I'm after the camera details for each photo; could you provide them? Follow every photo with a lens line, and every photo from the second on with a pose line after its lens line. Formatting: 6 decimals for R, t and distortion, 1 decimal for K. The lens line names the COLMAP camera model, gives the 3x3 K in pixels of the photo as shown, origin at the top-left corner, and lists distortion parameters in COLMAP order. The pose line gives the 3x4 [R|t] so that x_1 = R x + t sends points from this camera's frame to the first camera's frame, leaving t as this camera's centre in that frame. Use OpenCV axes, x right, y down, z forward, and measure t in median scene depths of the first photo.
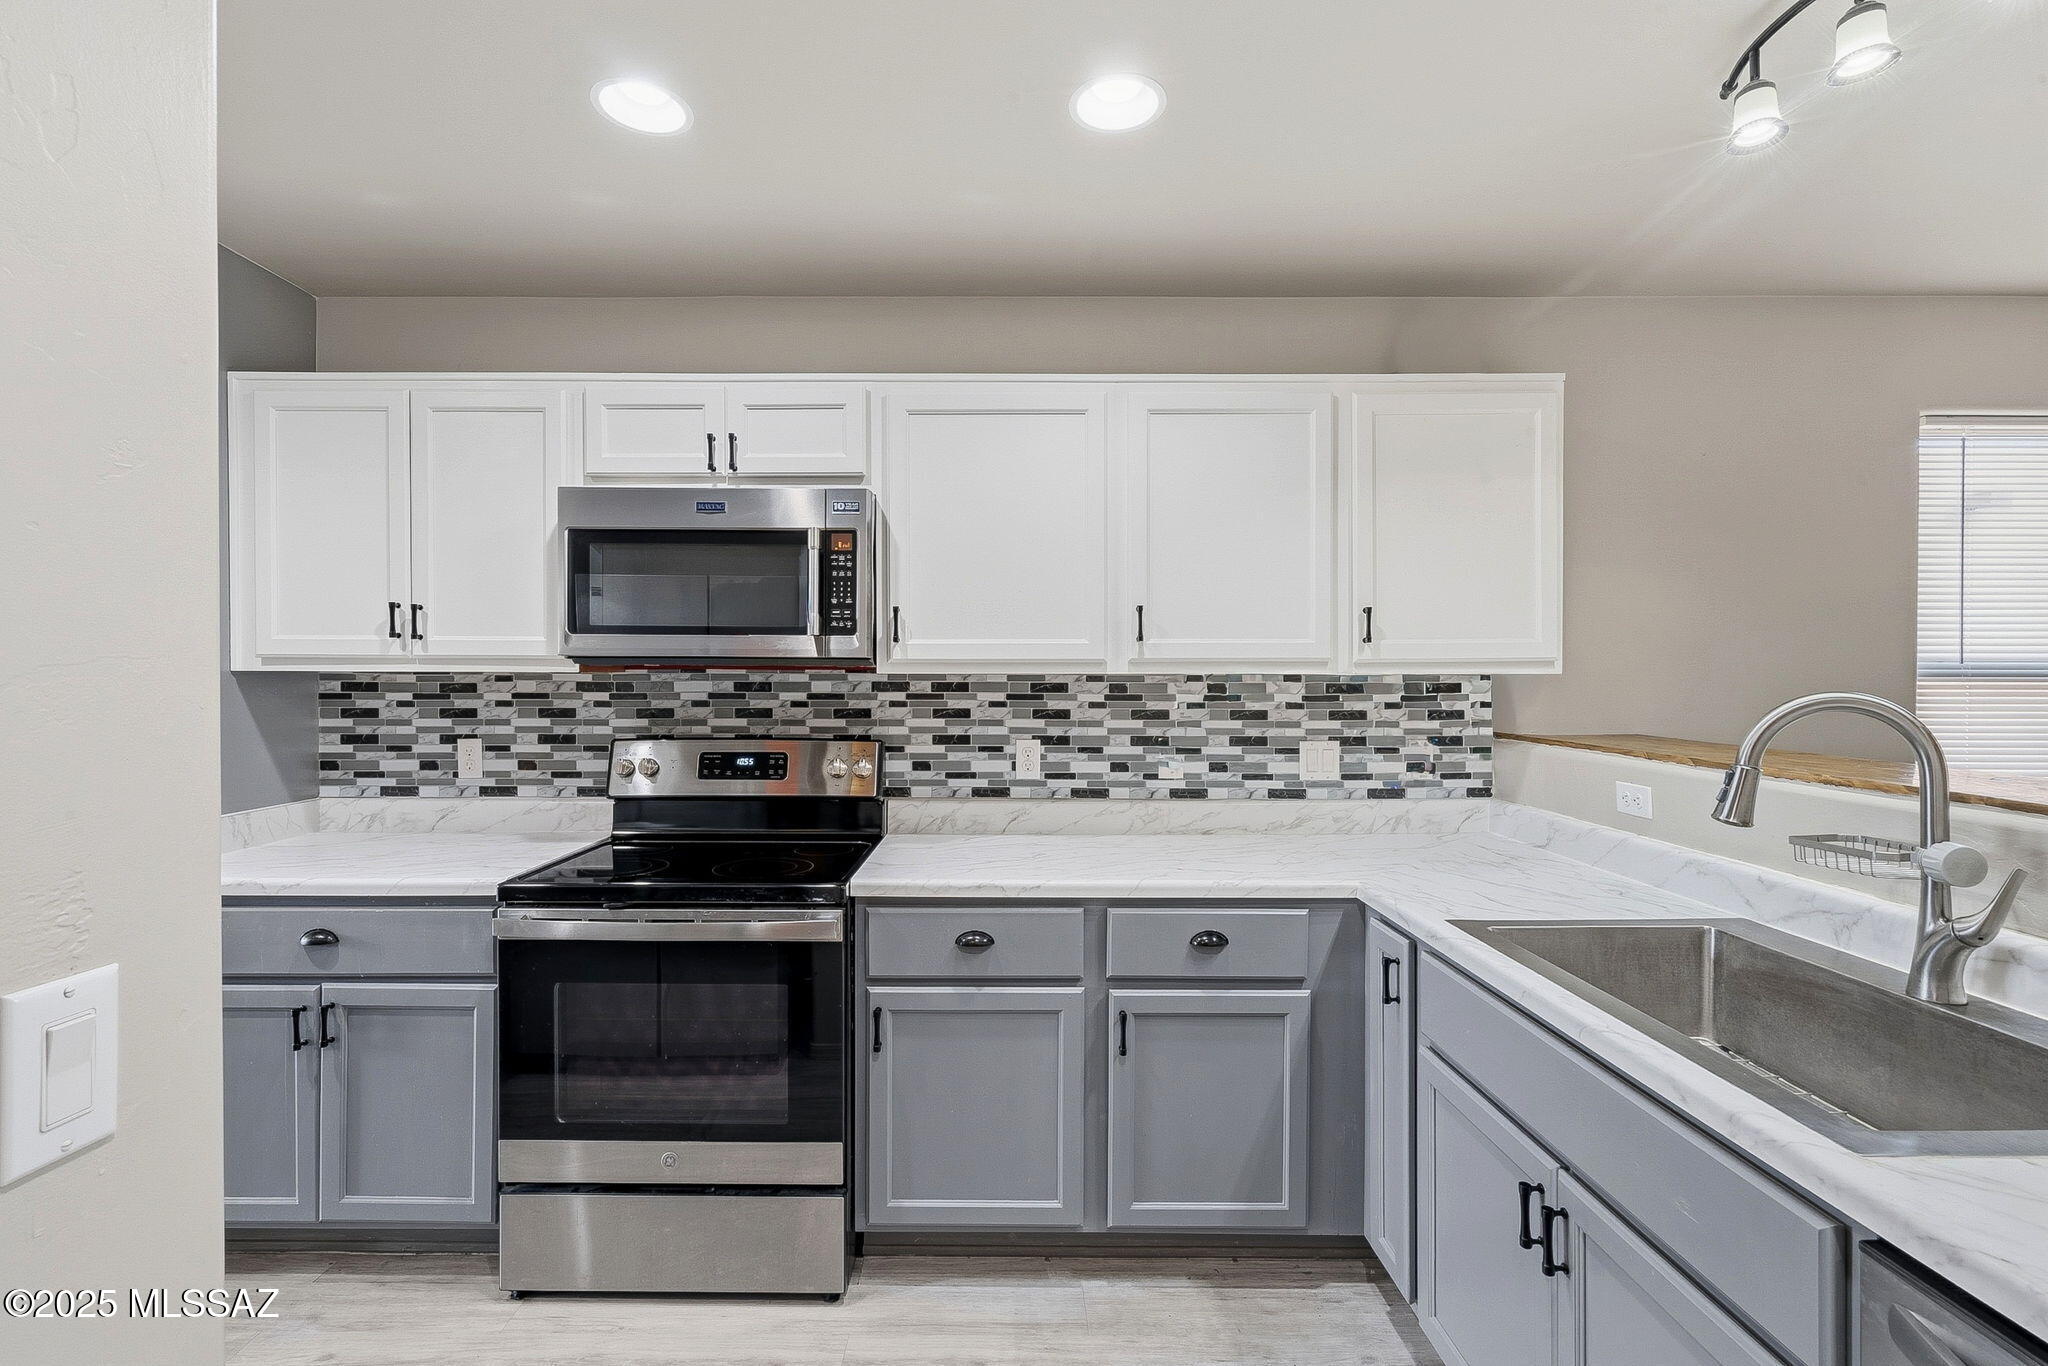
lens RADIAL K [[929.6, 0, 1012.6], [0, 929.6, 666.9], [0, 0, 1]] dist [-0.001436, 0.001275]
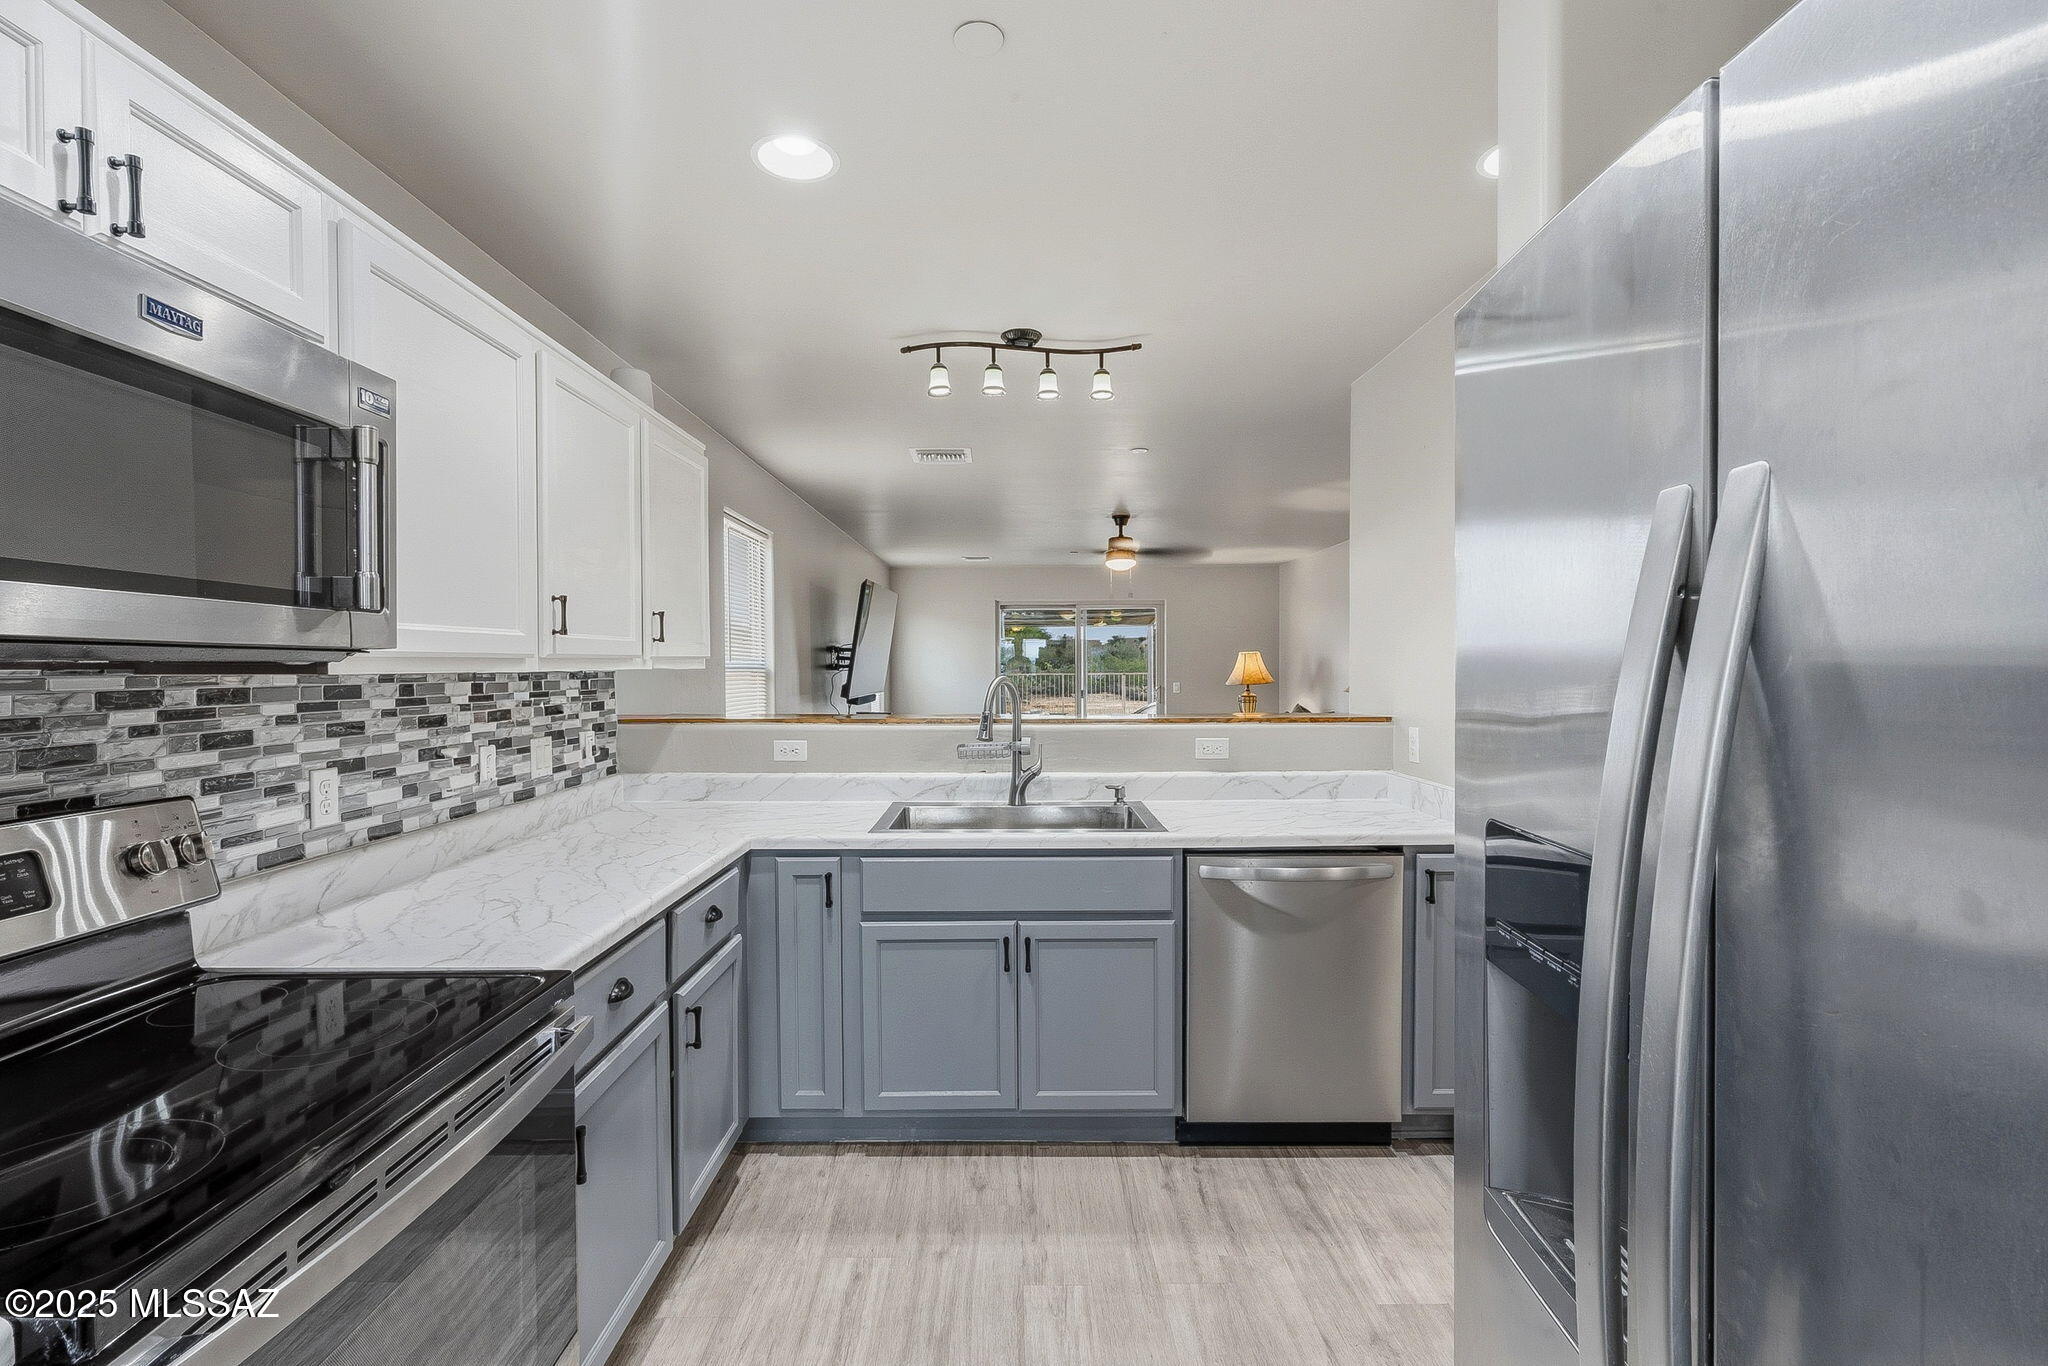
lens RADIAL K [[927.9, 0, 1009.4], [0, 927.9, 681.2], [0, 0, 1]] dist [-0.004232, -0.000168]
pose [[0.019801, -0.019095, 0.999622, -0.655898], [0.000076, 0.999818, 0.019097, 0.000346], [-0.999804, -0.000302, 0.019799, 0.479816]]
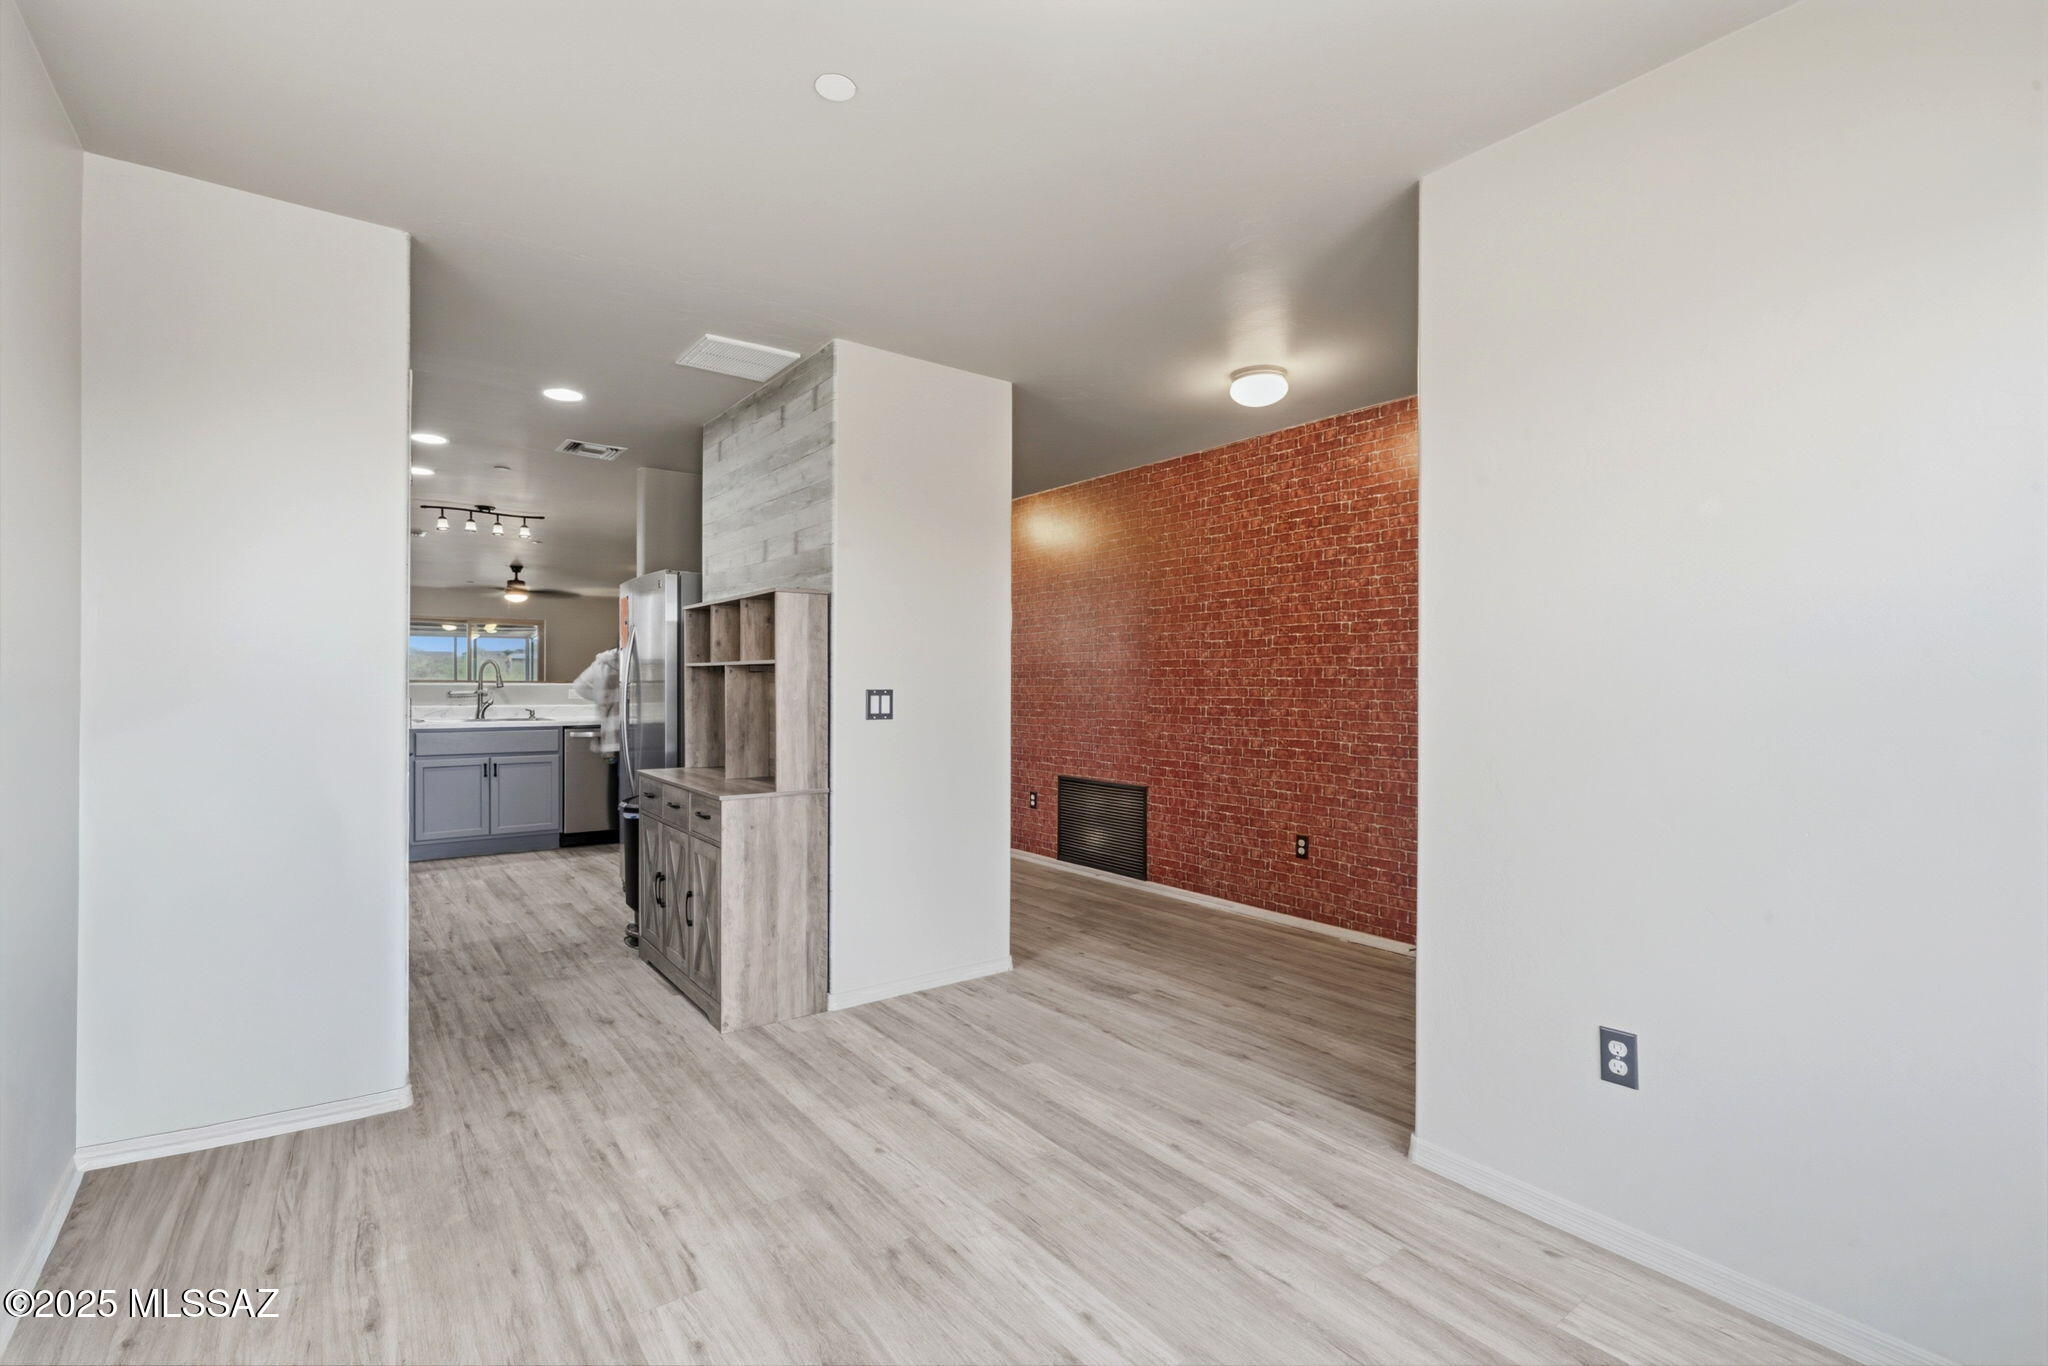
lens RADIAL K [[927.9, 0, 1009.4], [0, 927.9, 681.2], [0, 0, 1]] dist [-0.004232, -0.000168]
pose [[-0.582172, -0.002429, 0.813062, -2.386544], [-0.009153, 0.999952, -0.003566, 0.068792], [-0.813014, -0.009518, -0.582167, 0.788882]]
